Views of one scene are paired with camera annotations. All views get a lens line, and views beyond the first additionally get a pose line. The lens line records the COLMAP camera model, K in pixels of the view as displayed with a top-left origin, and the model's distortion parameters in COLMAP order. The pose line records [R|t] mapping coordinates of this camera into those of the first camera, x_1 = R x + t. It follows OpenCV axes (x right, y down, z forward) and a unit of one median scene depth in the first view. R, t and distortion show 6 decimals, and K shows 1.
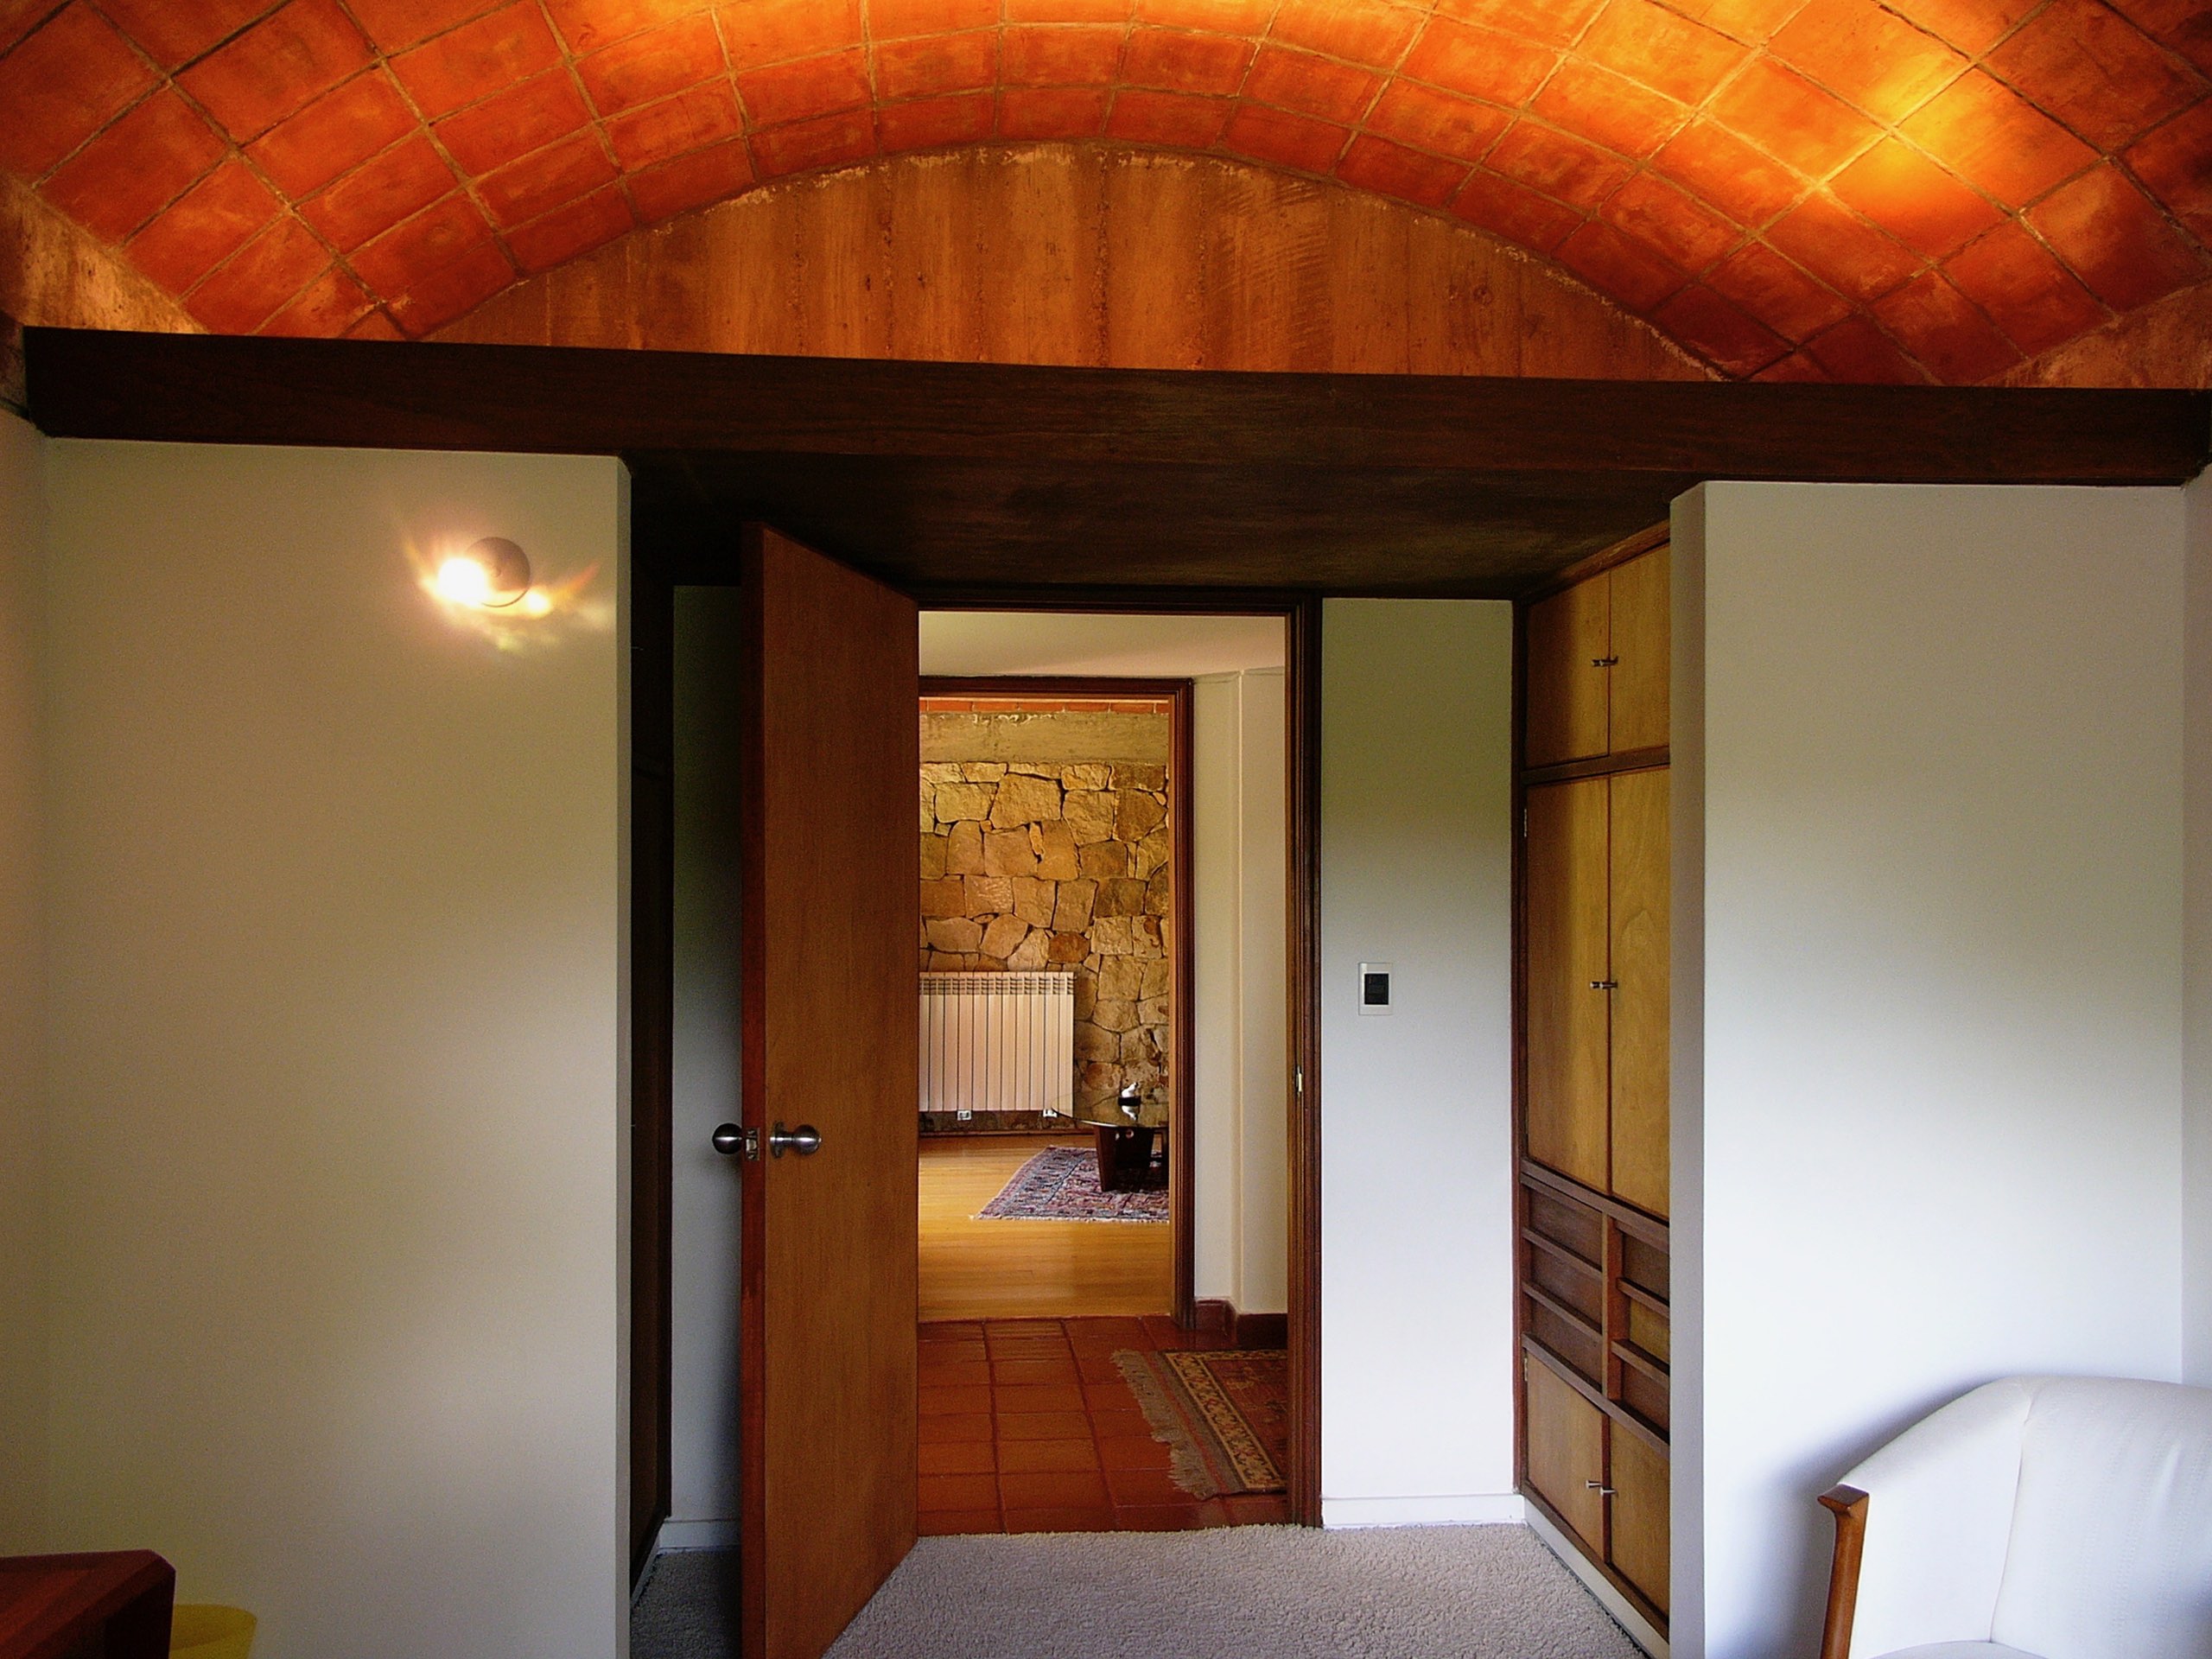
lens RADIAL K [[1666.8, 0, 1108.5], [0, 1666.8, 838.4], [0, 0, 1]] dist [0.006113, 0.002314]
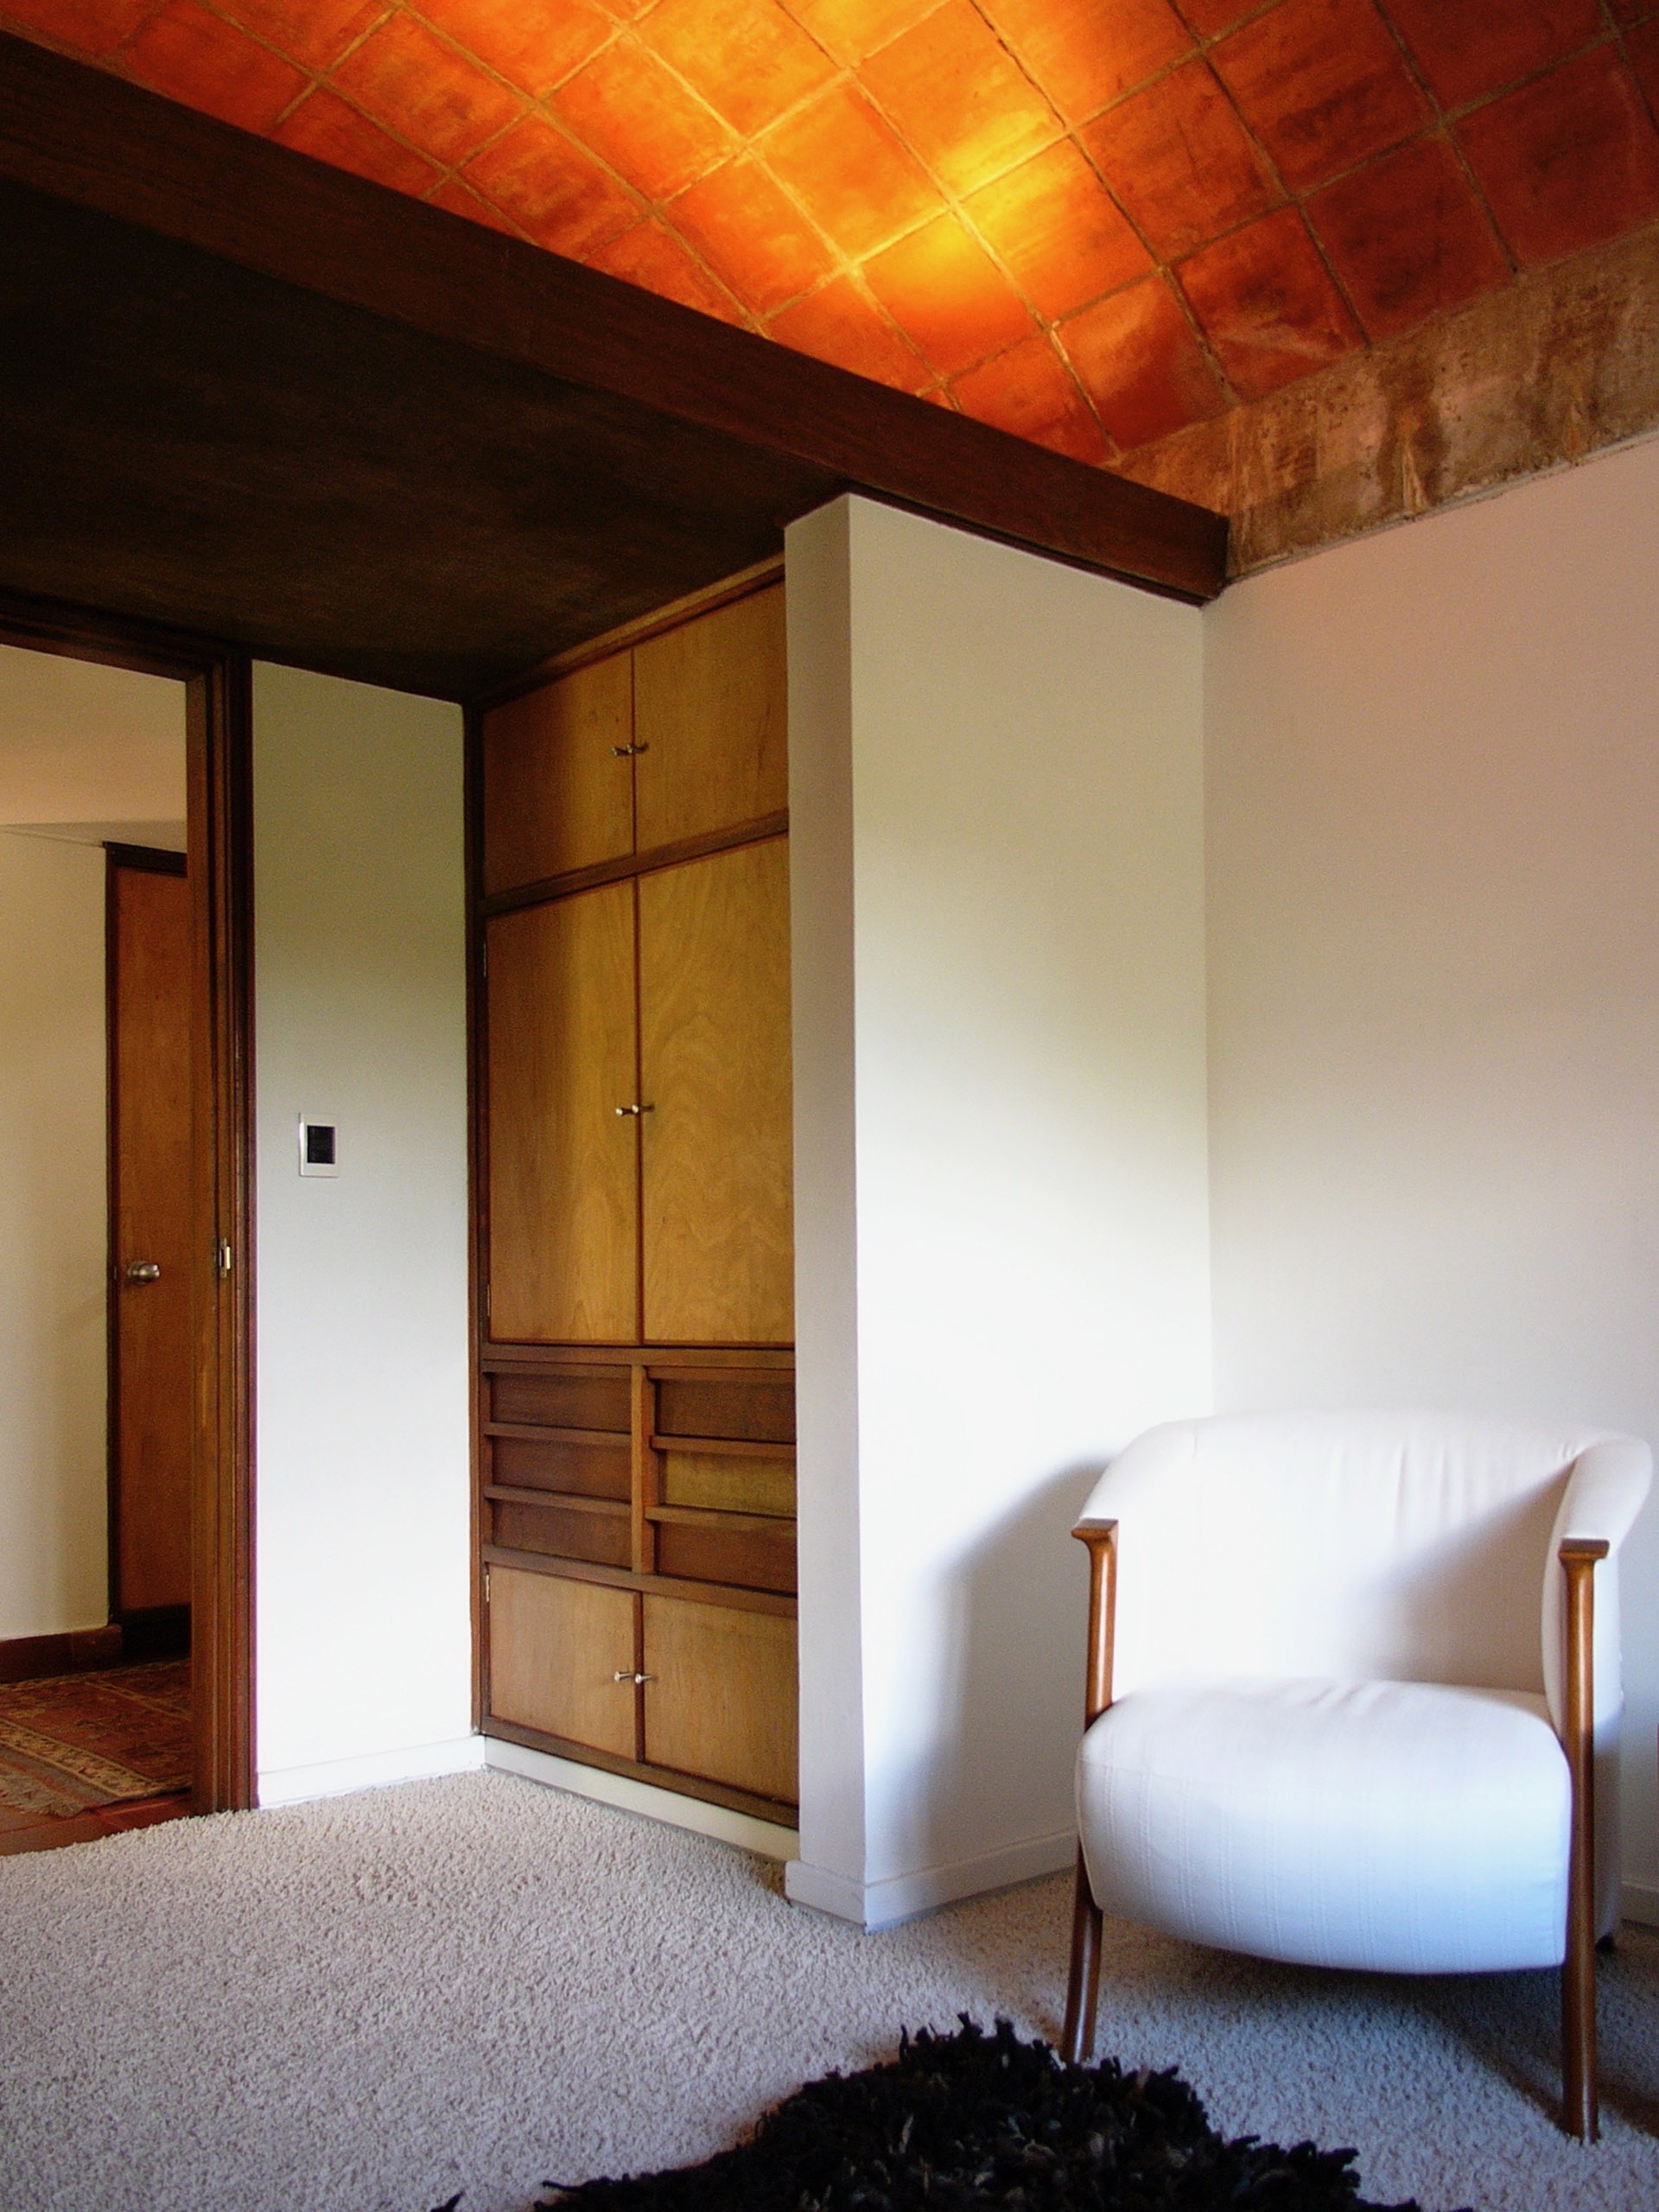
lens RADIAL K [[1882.6, 0, 830.8], [0, 1882.6, 1108.5], [0, 0, 1]] dist [0.030827, 0.001581]
pose [[0.850779, 0.018410, 0.525201, -0.137897], [-0.014966, 0.999830, -0.010805, 0.096589], [-0.525310, 0.001332, 0.850910, 0.098386]]
